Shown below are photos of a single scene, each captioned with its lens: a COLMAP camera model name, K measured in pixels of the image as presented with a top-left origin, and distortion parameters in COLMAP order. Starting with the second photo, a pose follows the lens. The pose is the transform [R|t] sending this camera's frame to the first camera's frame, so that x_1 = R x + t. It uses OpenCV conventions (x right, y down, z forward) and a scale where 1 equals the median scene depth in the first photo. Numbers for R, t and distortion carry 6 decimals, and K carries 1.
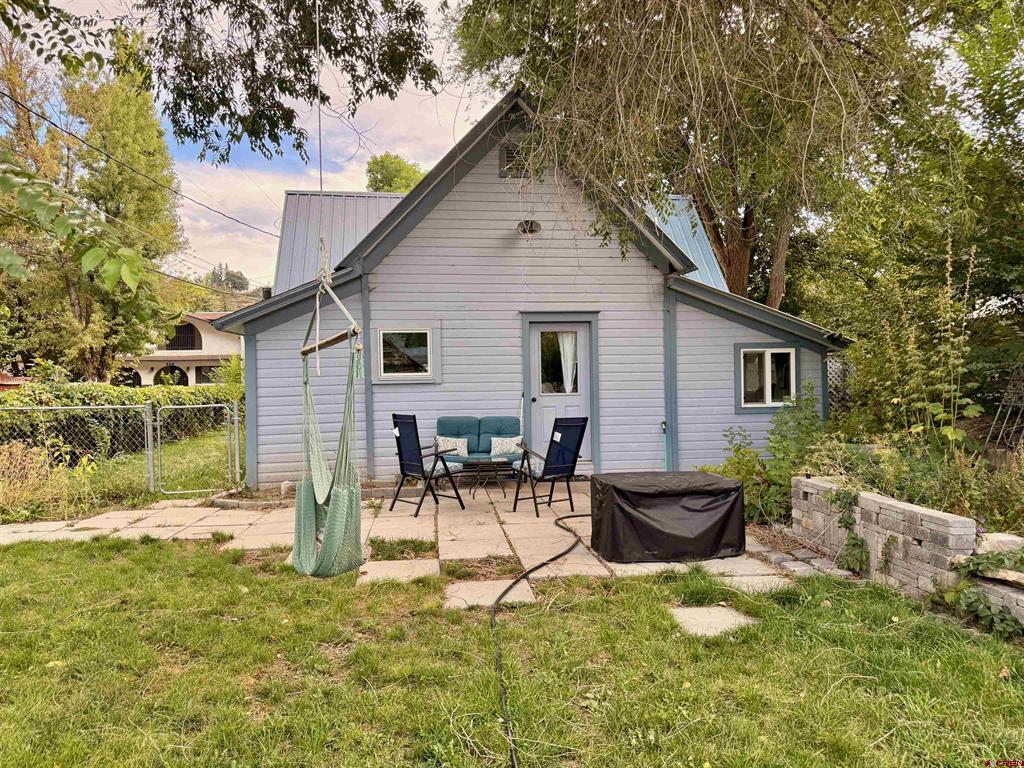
lens RADIAL K [[748.2, 0, 512.0], [0, 748.2, 384.0], [0, 0, 1]] dist [0.149604, -0.288592]
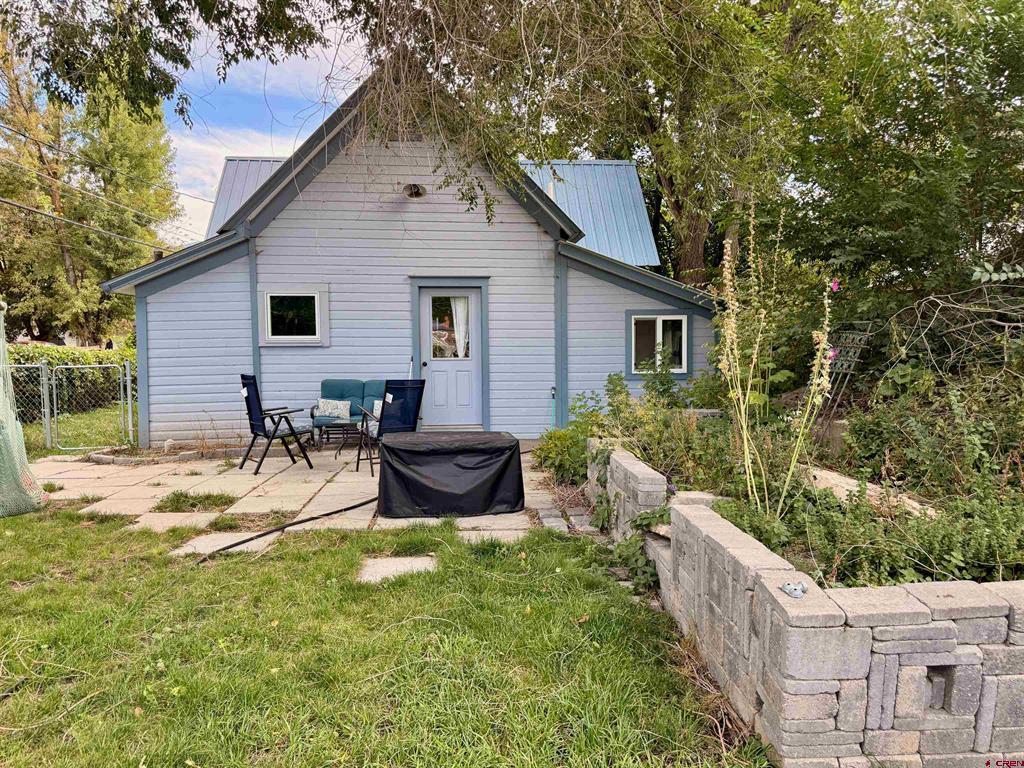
lens RADIAL K [[748.2, 0, 512.0], [0, 748.2, 384.0], [0, 0, 1]] dist [0.149604, -0.288592]
pose [[0.998818, 0.011857, -0.047141, 0.202203], [-0.009990, 0.999164, 0.039647, 0.006737], [0.047571, -0.039130, 0.998101, -0.007476]]
